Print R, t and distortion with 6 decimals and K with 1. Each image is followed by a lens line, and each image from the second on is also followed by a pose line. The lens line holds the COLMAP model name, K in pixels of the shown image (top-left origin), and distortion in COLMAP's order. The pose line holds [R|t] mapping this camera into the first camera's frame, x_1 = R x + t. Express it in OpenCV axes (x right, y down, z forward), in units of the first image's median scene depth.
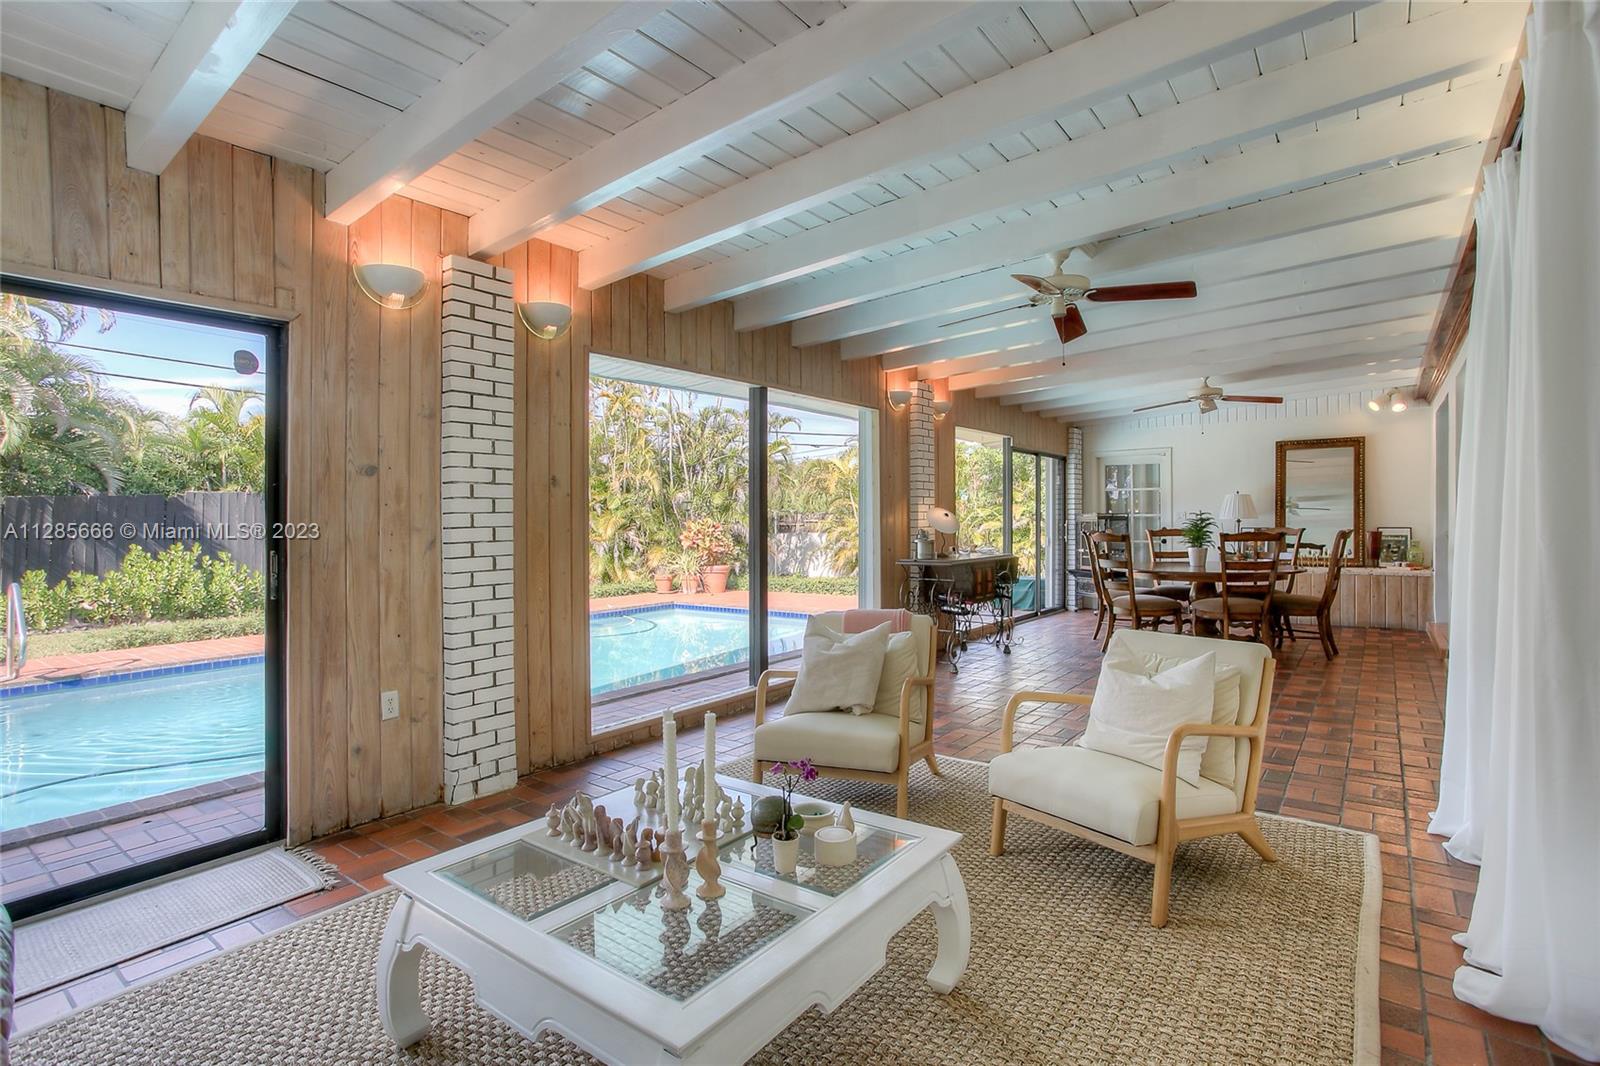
lens RADIAL K [[755.0, 0, 800.0], [0, 755.0, 533.0], [0, 0, 1]] dist [-0.040976, -0.000214]
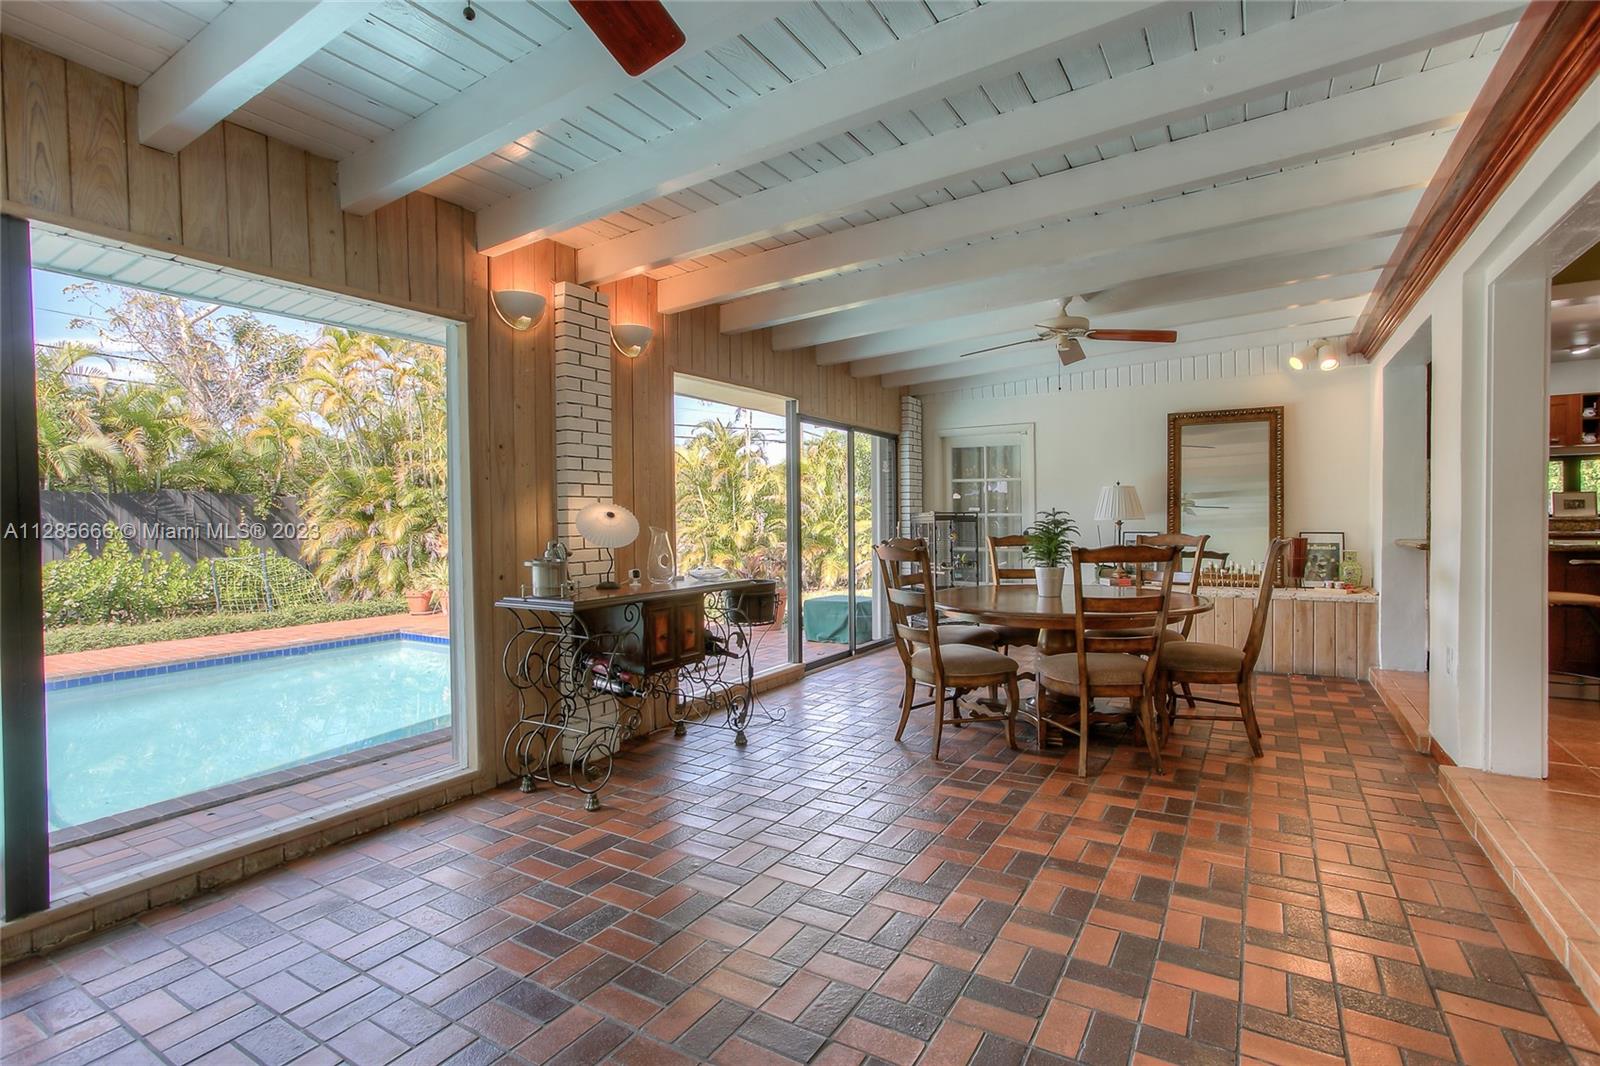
lens RADIAL K [[753.9, 0, 800.0], [0, 753.9, 533.0], [0, 0, 1]] dist [-0.064590, 0.000134]
pose [[0.994362, -0.001768, 0.106021, 0.229677], [0.001448, 0.999994, 0.003095, -0.010260], [-0.106026, -0.002924, 0.994359, 0.352959]]
